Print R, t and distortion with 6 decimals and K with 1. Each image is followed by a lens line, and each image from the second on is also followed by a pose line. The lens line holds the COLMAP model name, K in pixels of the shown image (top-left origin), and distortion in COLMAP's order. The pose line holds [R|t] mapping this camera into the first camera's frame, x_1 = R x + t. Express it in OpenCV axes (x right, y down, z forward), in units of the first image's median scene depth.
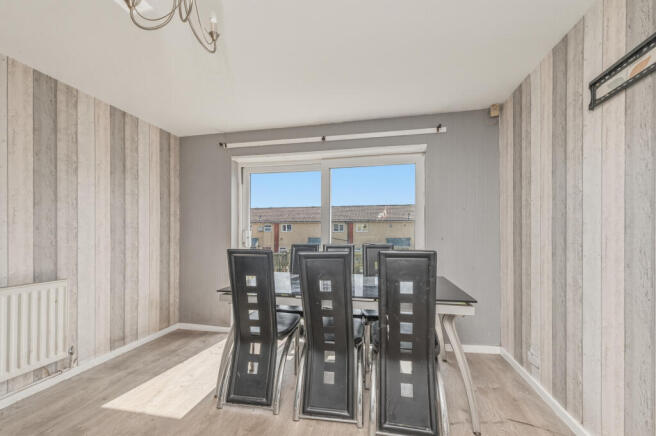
lens RADIAL K [[262.6, 0, 330.1], [0, 262.6, 233.3], [0, 0, 1]] dist [0.000810, 0.000295]
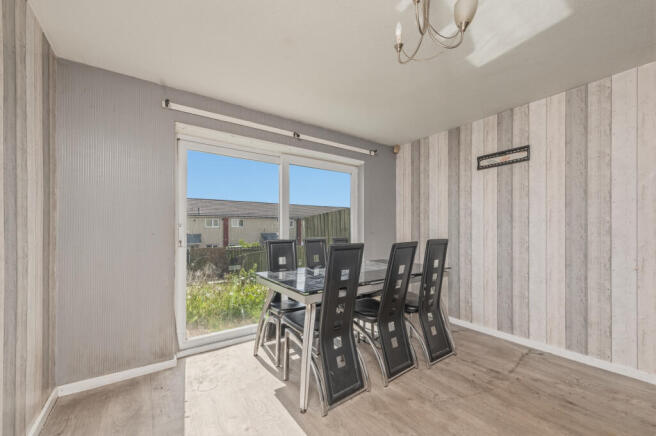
lens RADIAL K [[262.8, 0, 328.3], [0, 262.8, 230.2], [0, 0, 1]] dist [-0.001390, -0.000089]
pose [[0.680844, 0.001192, 0.732427, -0.726283], [0.000808, 0.999997, -0.002379, 0.009041], [-0.732428, 0.002211, 0.680841, 0.237728]]
